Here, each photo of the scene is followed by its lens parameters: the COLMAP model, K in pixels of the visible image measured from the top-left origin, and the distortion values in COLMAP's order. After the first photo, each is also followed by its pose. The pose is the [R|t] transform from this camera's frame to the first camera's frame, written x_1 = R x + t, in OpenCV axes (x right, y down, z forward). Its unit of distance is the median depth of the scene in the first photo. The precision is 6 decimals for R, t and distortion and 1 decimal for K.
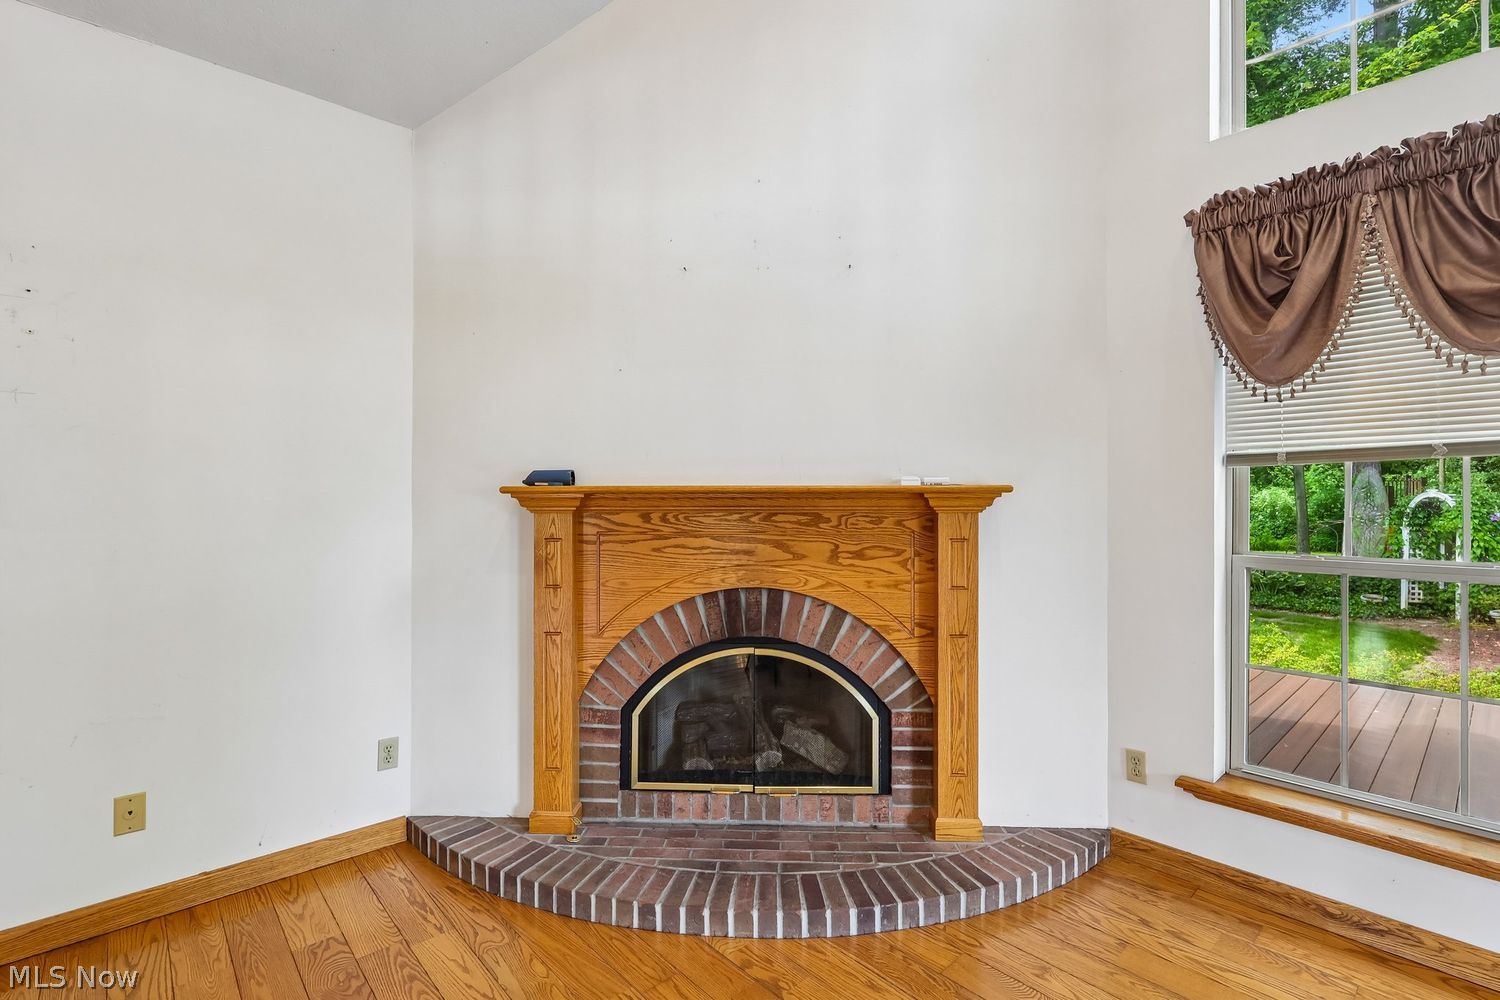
lens RADIAL K [[697.2, 0, 750.0], [0, 697.2, 498.1], [0, 0, 1]] dist [0.002106, -0.000320]
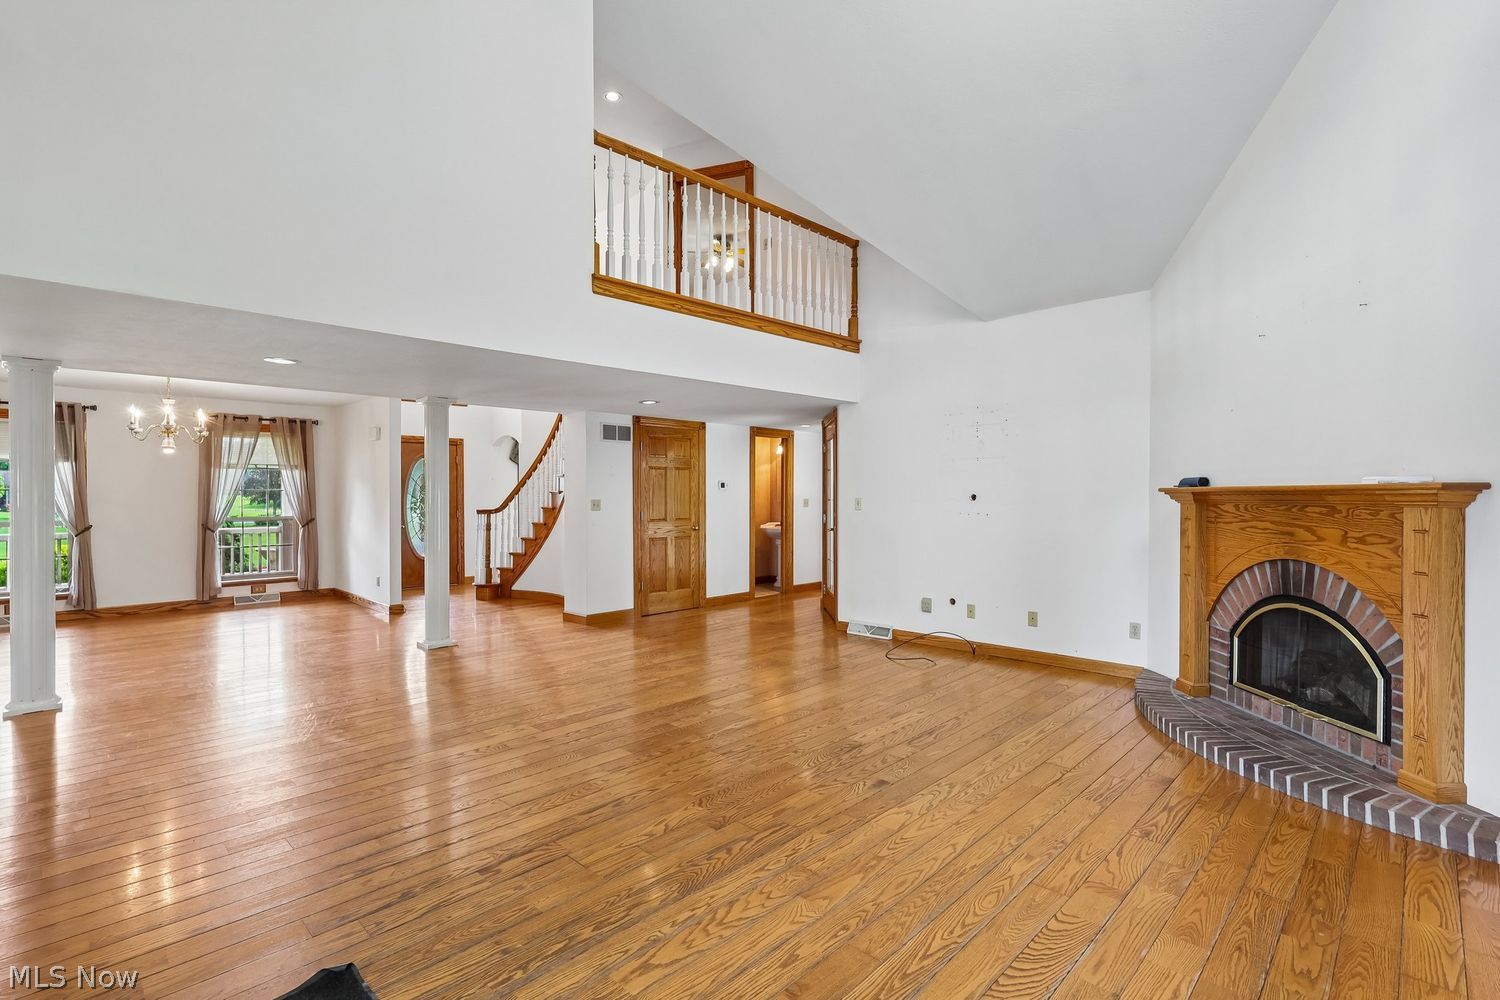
lens RADIAL K [[697.2, 0, 758.7], [0, 697.2, 496.8], [0, 0, 1]] dist [0.002106, -0.000320]
pose [[0.071774, 0.002785, -0.997417, 1.298146], [0.003409, 0.999990, 0.003037, -0.003024], [0.997415, -0.003618, 0.071764, -0.146394]]
